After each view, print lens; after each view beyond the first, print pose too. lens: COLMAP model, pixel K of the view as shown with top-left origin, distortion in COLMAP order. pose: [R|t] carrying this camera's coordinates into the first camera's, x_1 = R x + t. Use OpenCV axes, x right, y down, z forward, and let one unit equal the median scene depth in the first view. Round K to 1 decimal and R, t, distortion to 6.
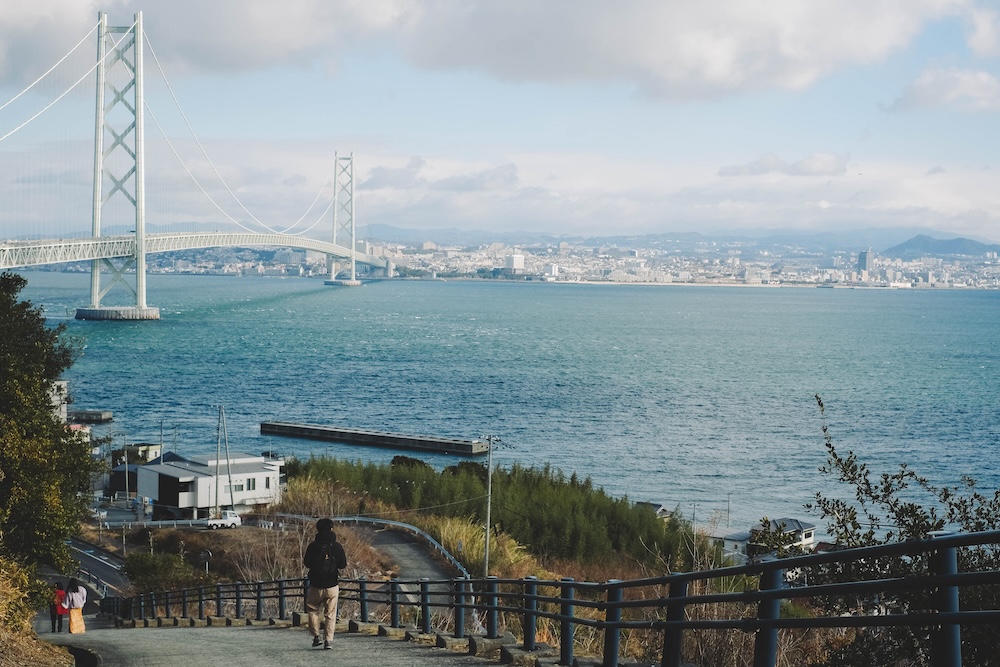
lens RADIAL K [[1497.9, 0, 500.0], [0, 1497.9, 333.5], [0, 0, 1]] dist [-0.012710, -0.026640]
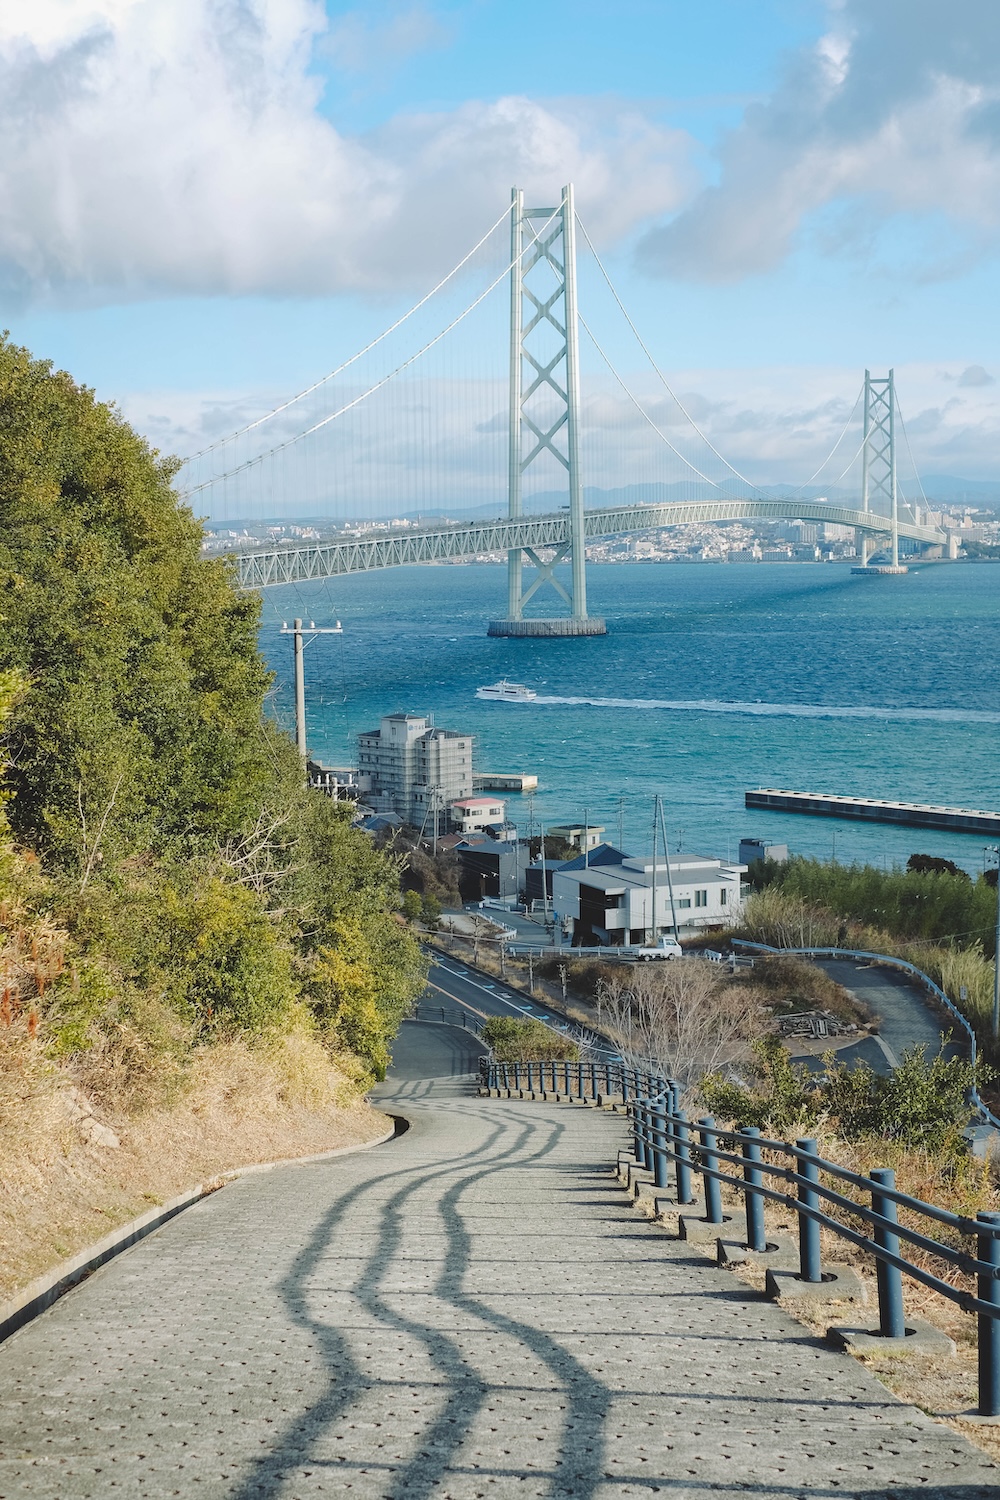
lens RADIAL K [[2246.8, 0, 500.0], [0, 2246.8, 750.0], [0, 0, 1]] dist [-0.012710, -0.026640]
pose [[0.963105, -0.006326, -0.269053, 0.038072], [0.018428, 0.998927, 0.042477, -0.022097], [0.268496, -0.045868, 0.962188, -0.095344]]
